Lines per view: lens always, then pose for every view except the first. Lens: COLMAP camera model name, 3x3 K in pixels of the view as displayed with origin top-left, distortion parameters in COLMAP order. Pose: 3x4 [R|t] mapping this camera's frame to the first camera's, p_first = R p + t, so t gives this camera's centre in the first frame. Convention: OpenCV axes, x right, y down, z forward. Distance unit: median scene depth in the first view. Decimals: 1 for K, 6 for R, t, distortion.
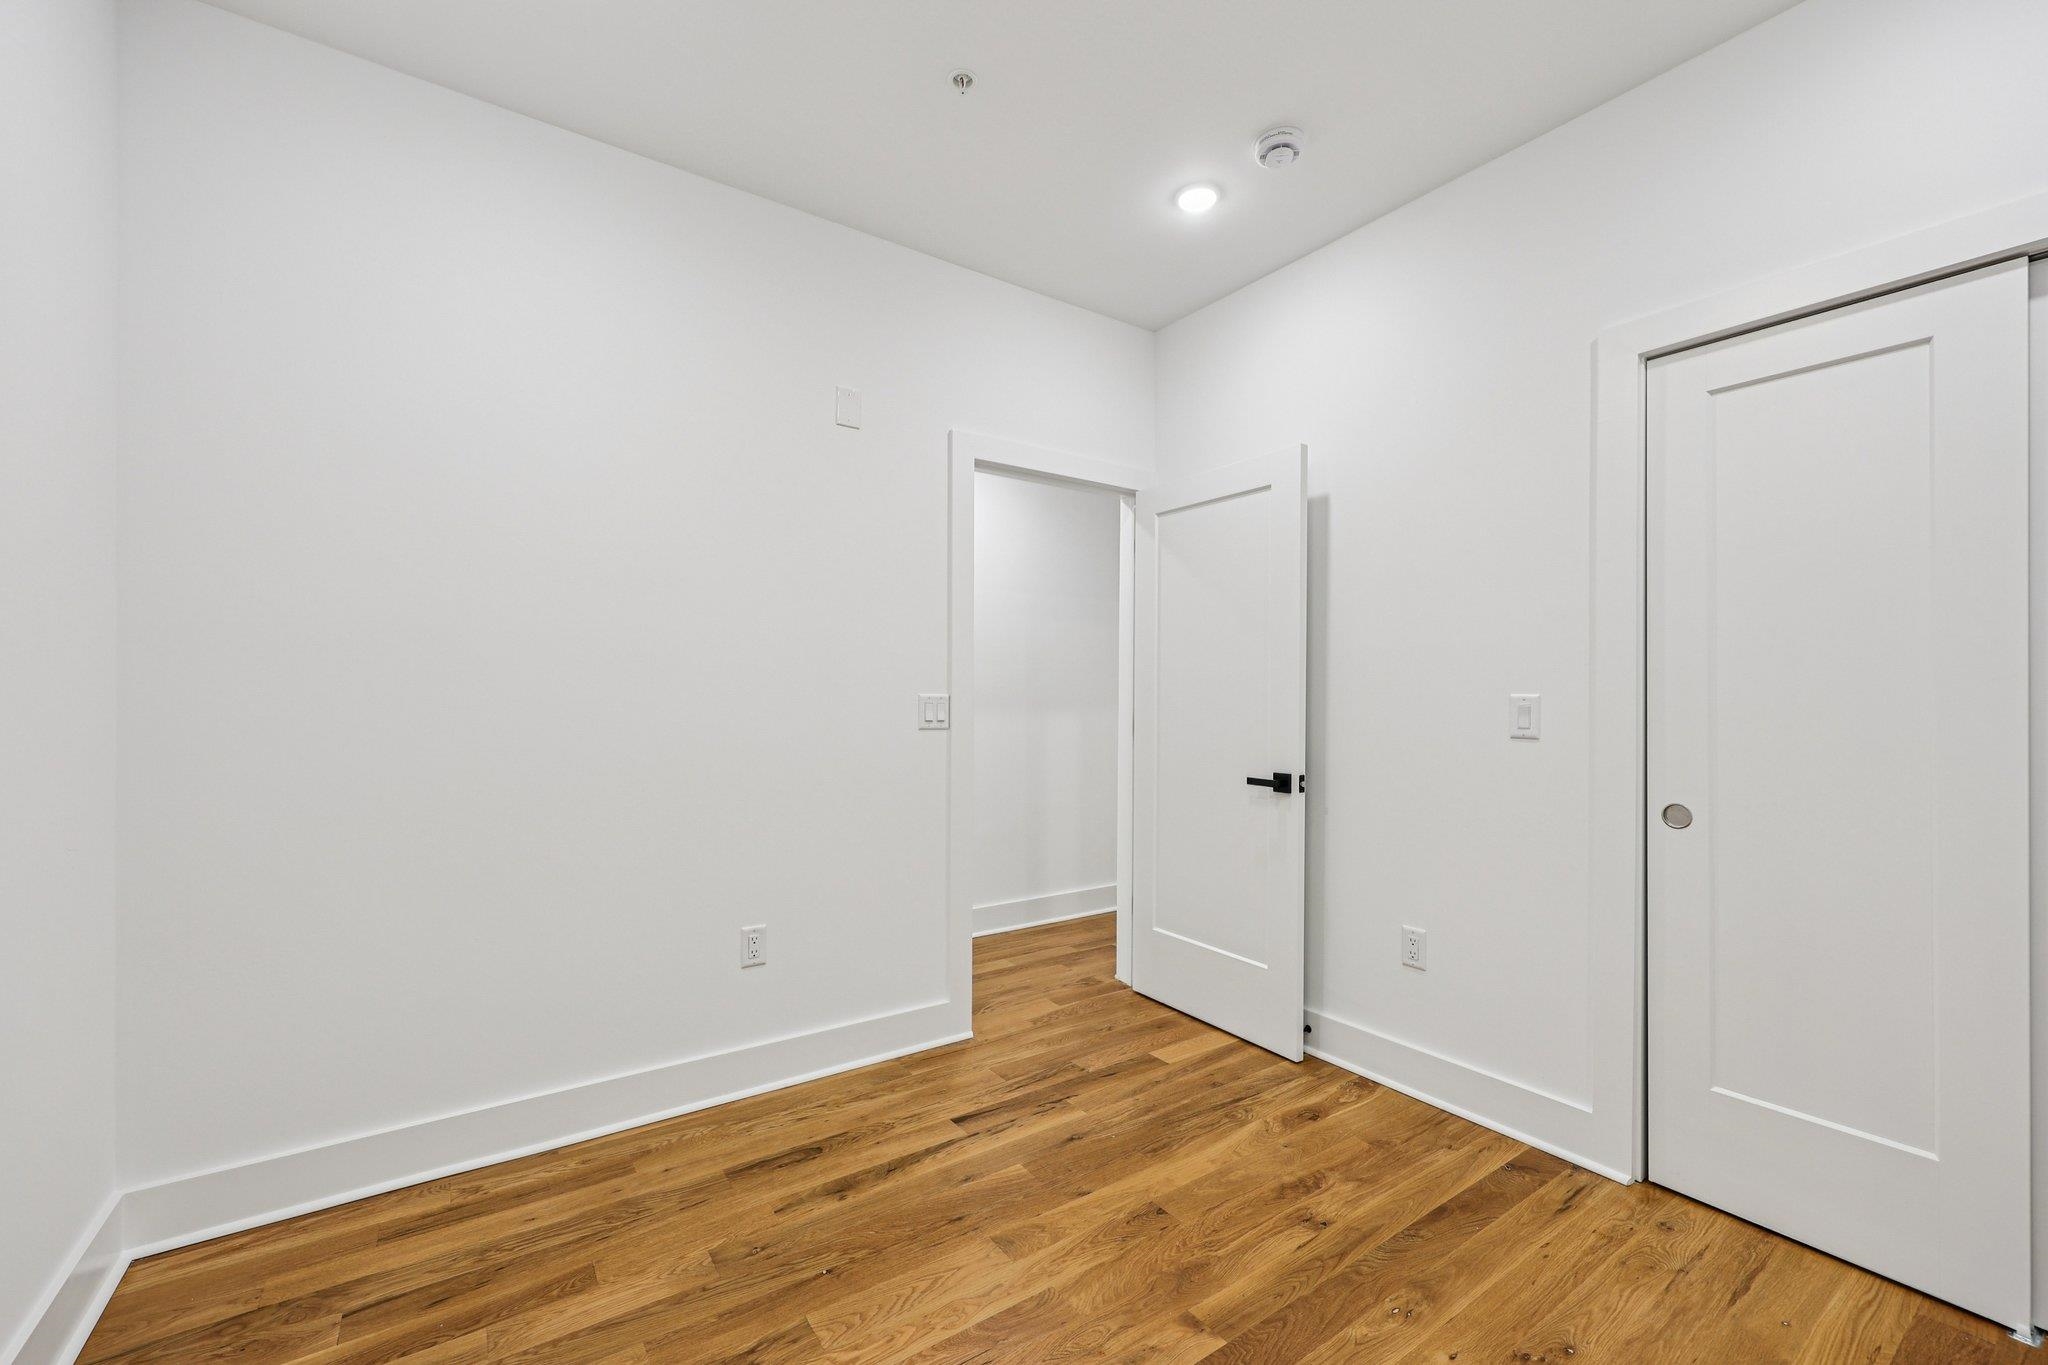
lens RADIAL K [[827.2, 0, 1021.7], [0, 827.2, 697.2], [0, 0, 1]] dist [0.000453, 0.000606]
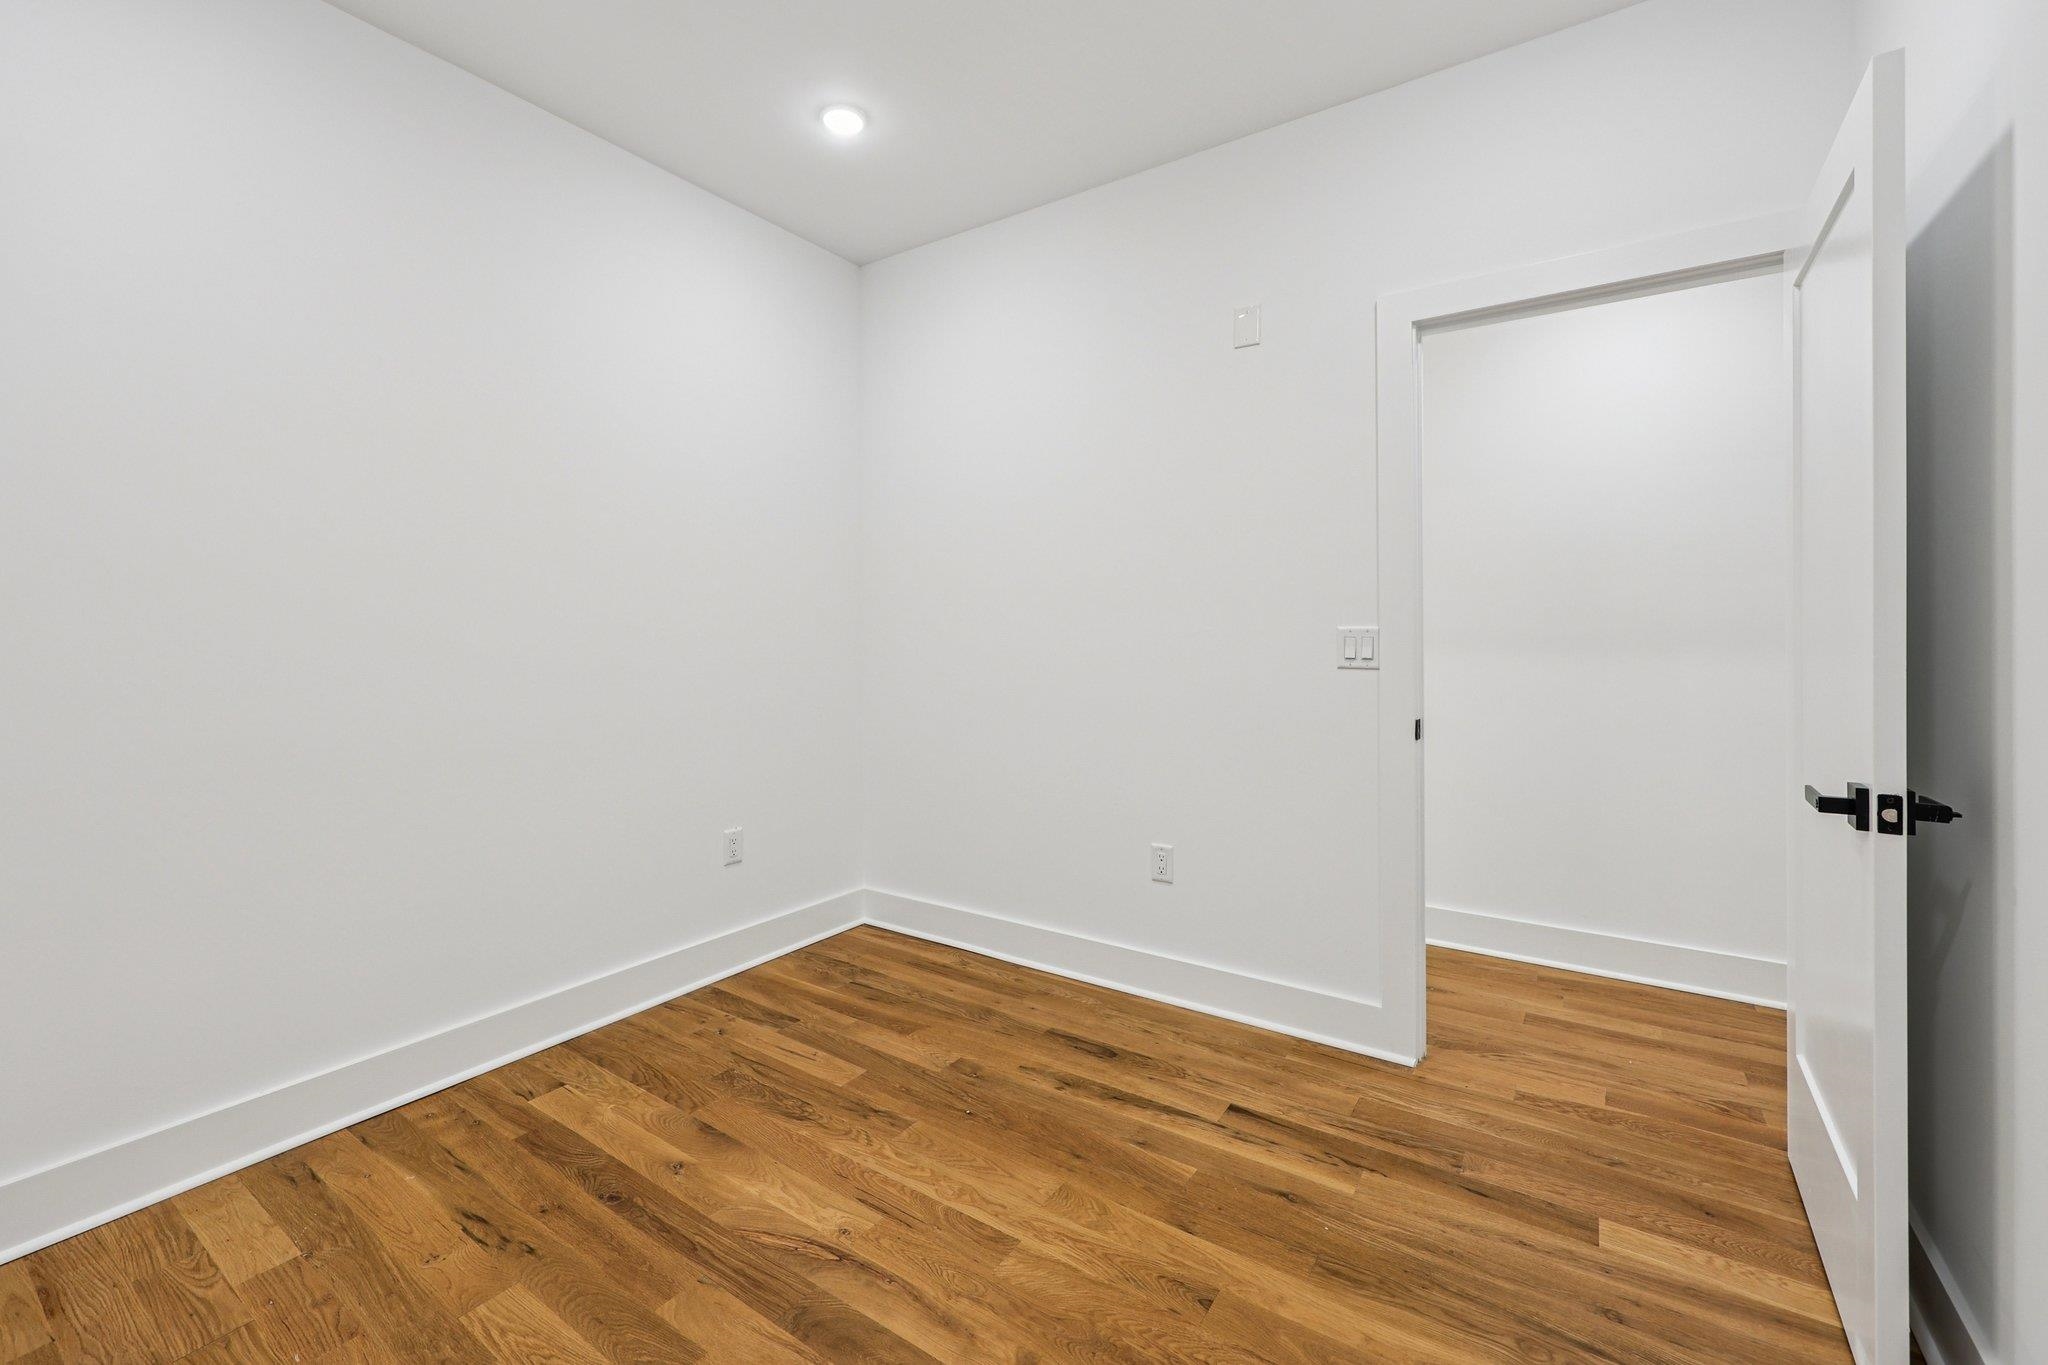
lens RADIAL K [[844.9, 0, 1022.4], [0, 844.9, 666.1], [0, 0, 1]] dist [0.001329, 0.000314]
pose [[0.366862, 0.026077, -0.929910, 0.681430], [0.005369, 0.999531, 0.030147, 0.011378], [0.930260, -0.016053, 0.366549, 0.476924]]
